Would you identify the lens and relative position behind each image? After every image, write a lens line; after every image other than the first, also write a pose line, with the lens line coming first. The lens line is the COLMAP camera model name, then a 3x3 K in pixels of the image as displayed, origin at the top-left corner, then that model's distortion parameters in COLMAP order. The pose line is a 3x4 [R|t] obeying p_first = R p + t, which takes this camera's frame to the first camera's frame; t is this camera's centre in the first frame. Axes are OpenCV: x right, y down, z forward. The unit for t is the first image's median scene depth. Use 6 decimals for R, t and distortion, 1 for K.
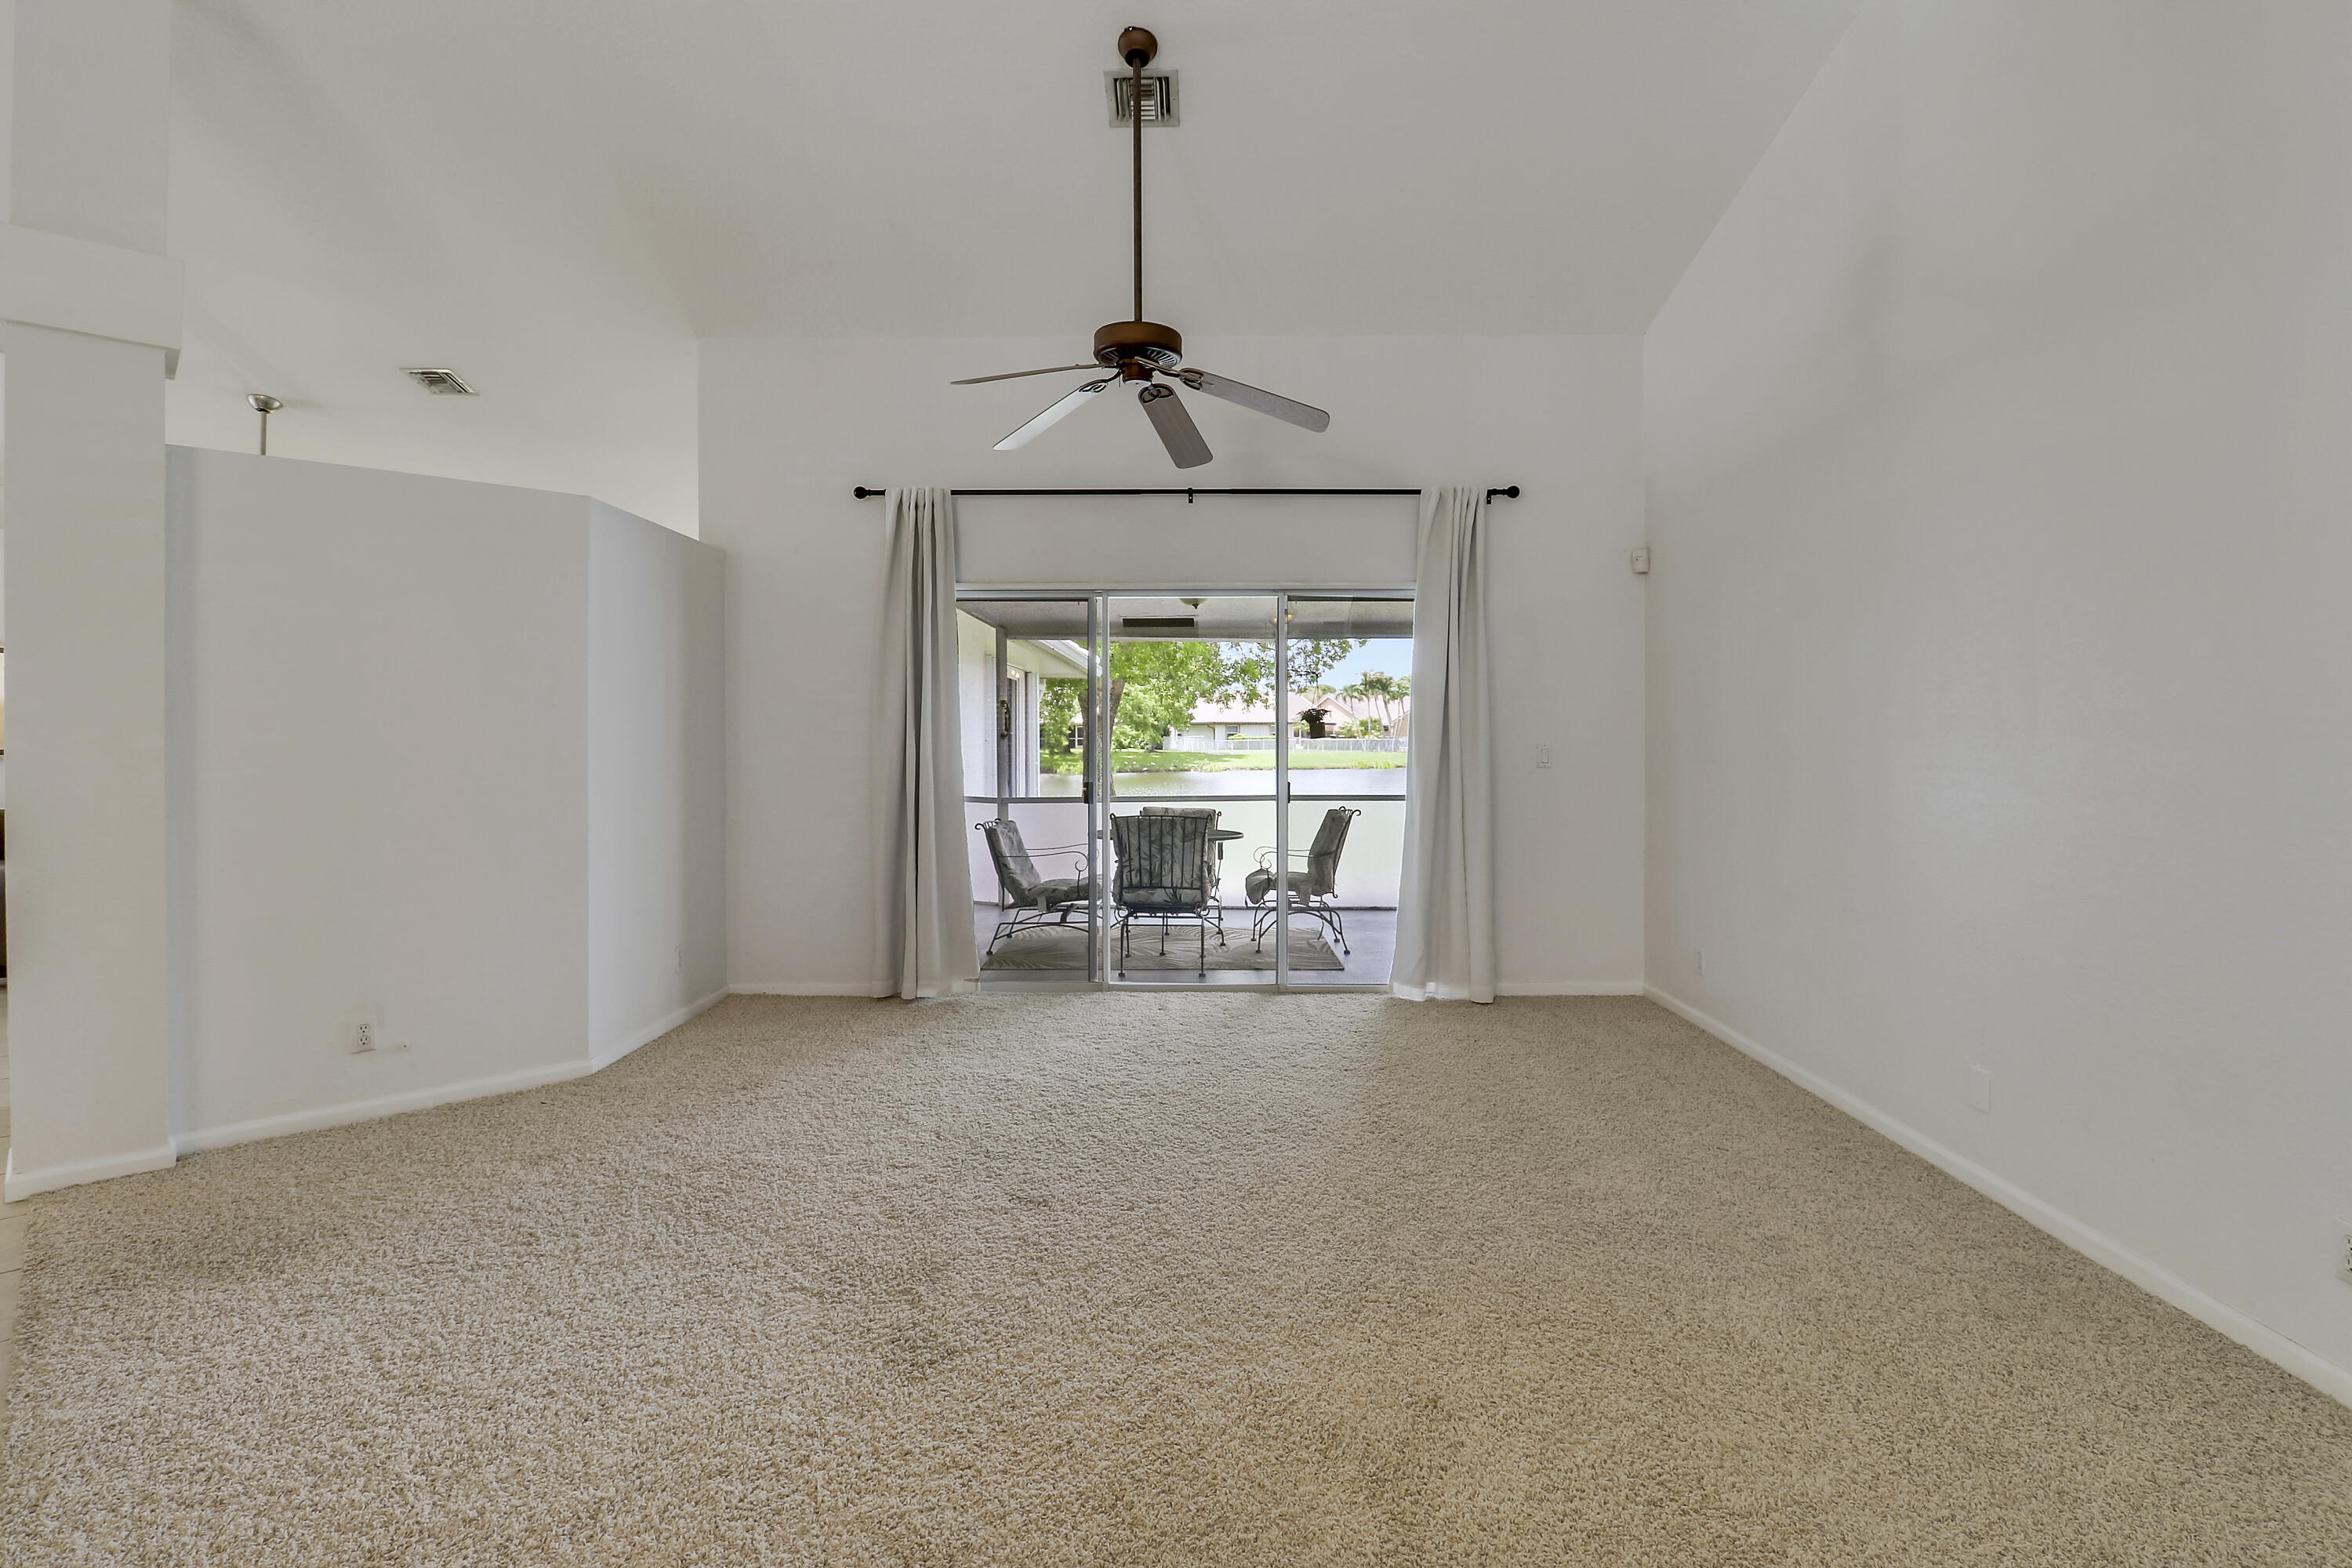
lens RADIAL K [[1108.7, 0, 1236.2], [0, 1108.7, 736.5], [0, 0, 1]] dist [0.001221, -0.007958]
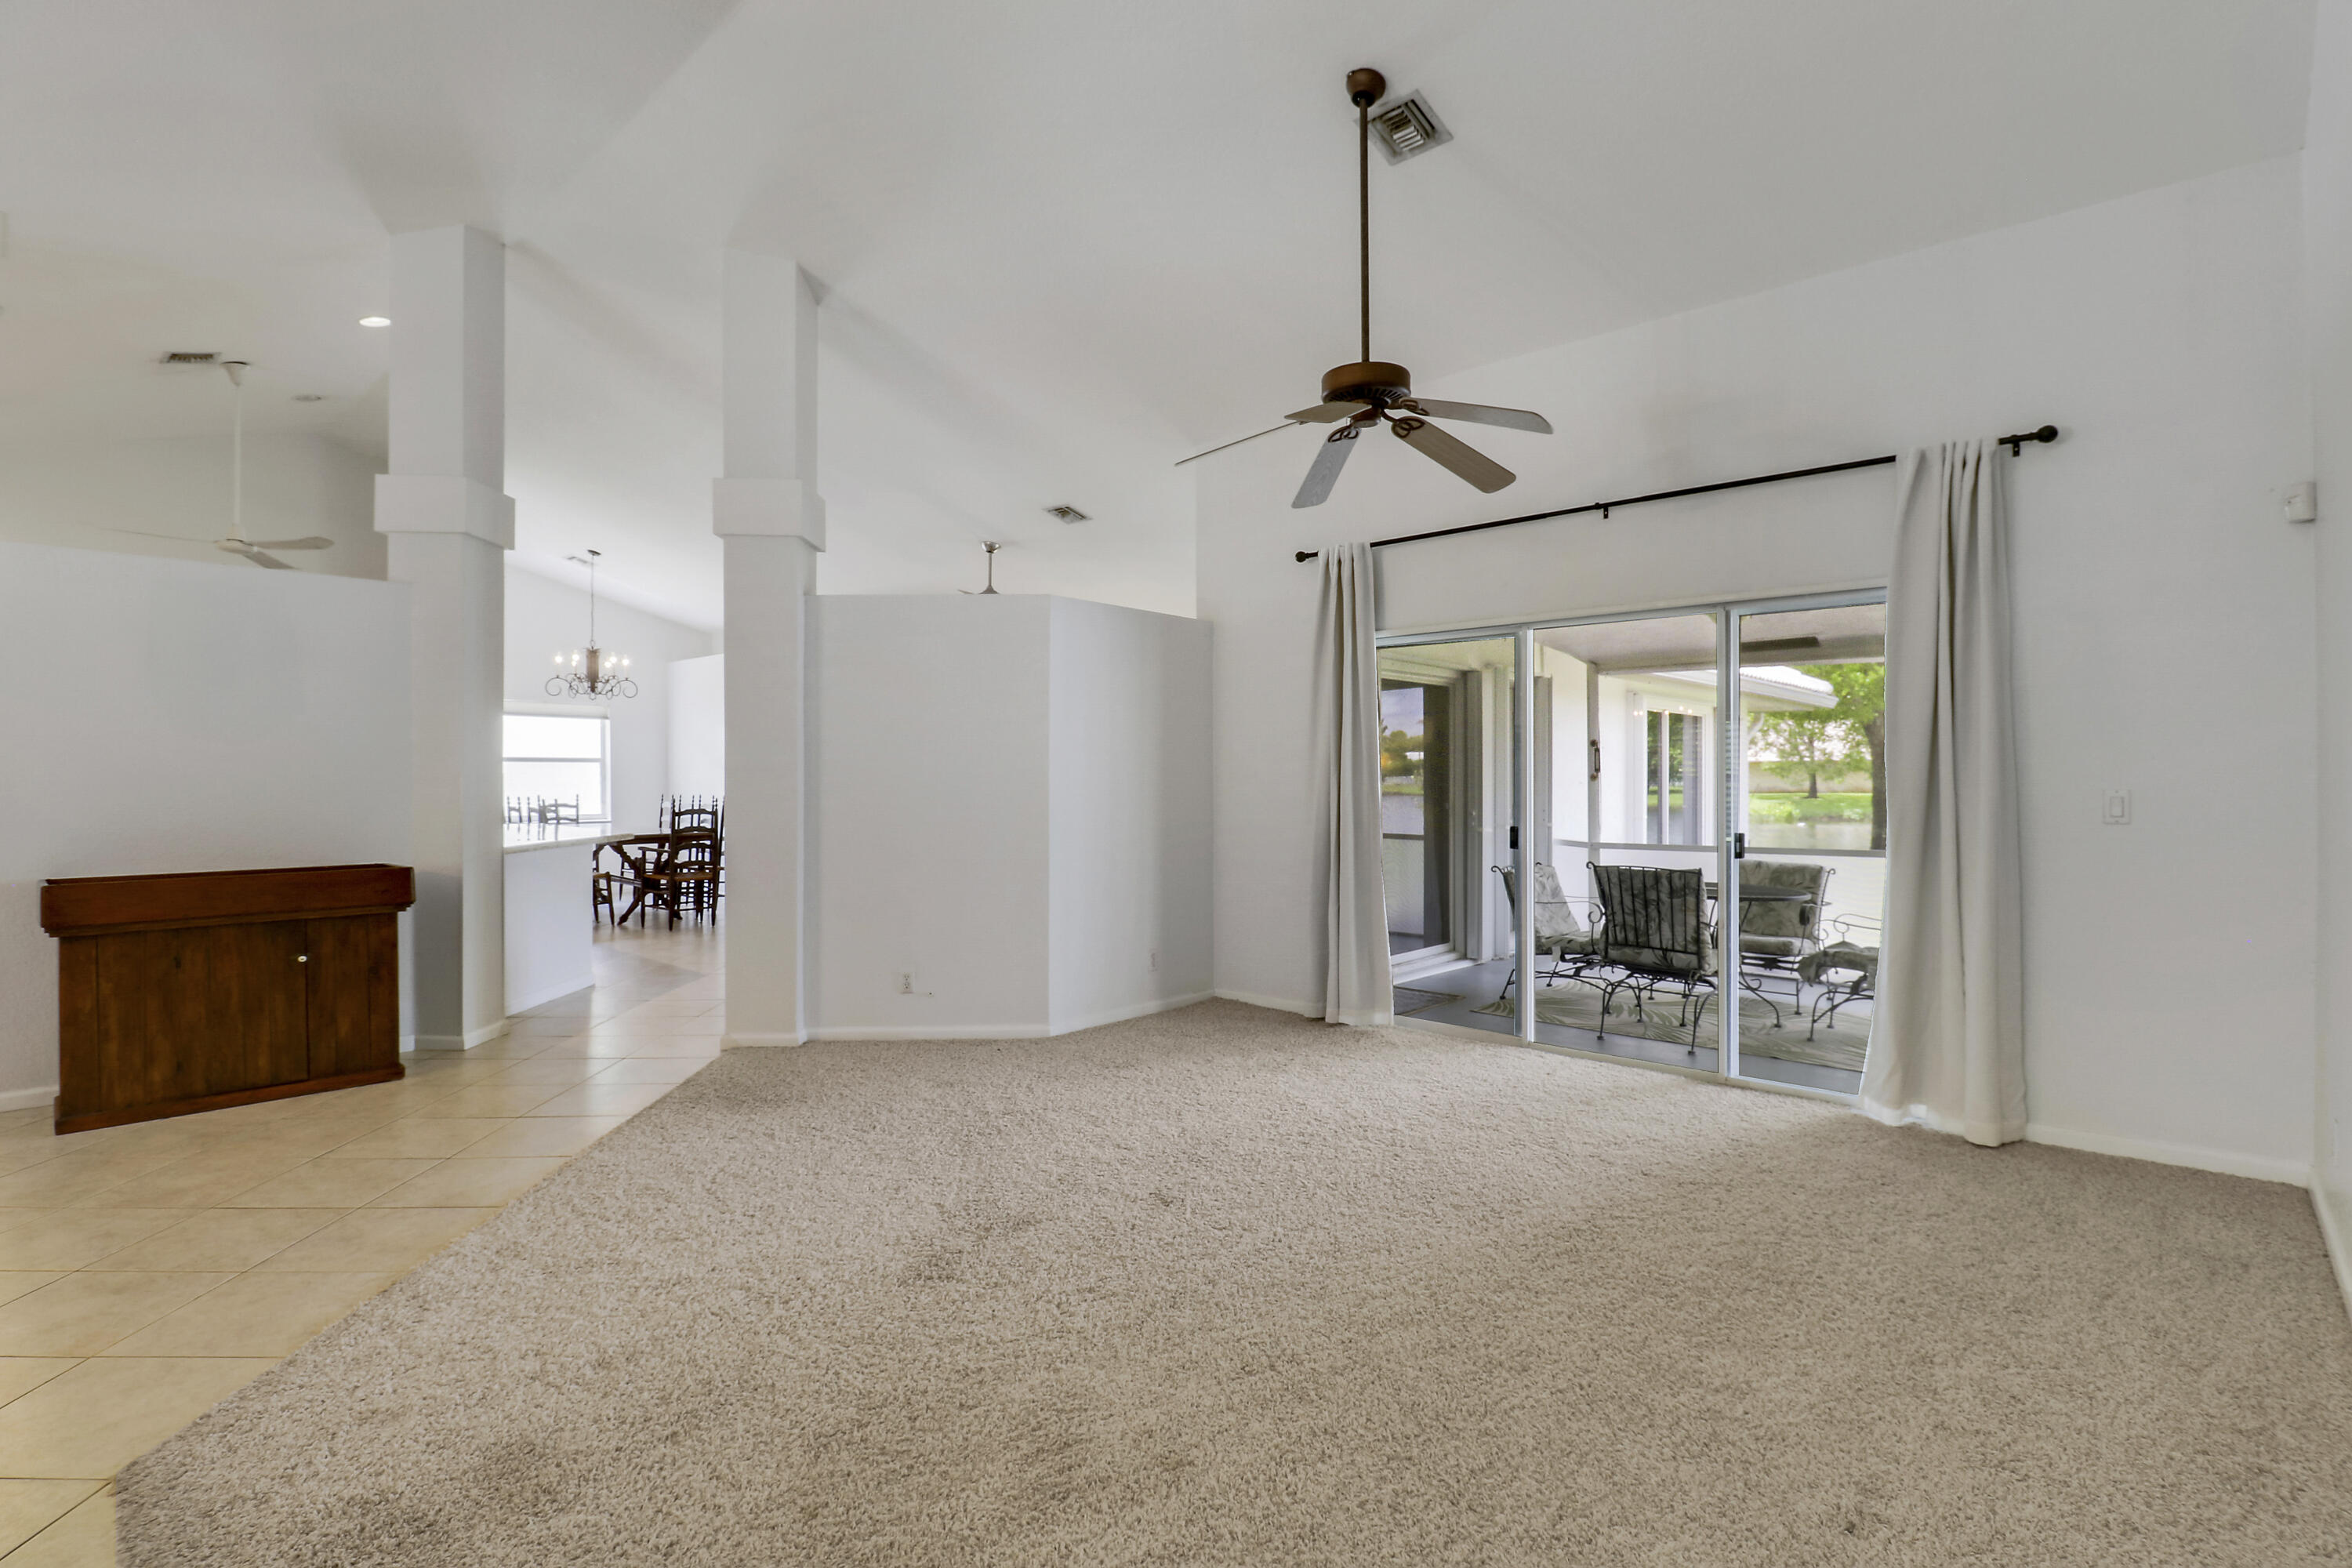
lens RADIAL K [[1108.7, 0, 1176.1], [0, 1108.7, 776.0], [0, 0, 1]] dist [0.001221, -0.007958]
pose [[0.738198, 0.000012, -0.674584, 0.315875], [-0.000172, 1.000000, -0.000169, -0.002099], [0.674584, 0.000241, 0.738198, 0.104537]]
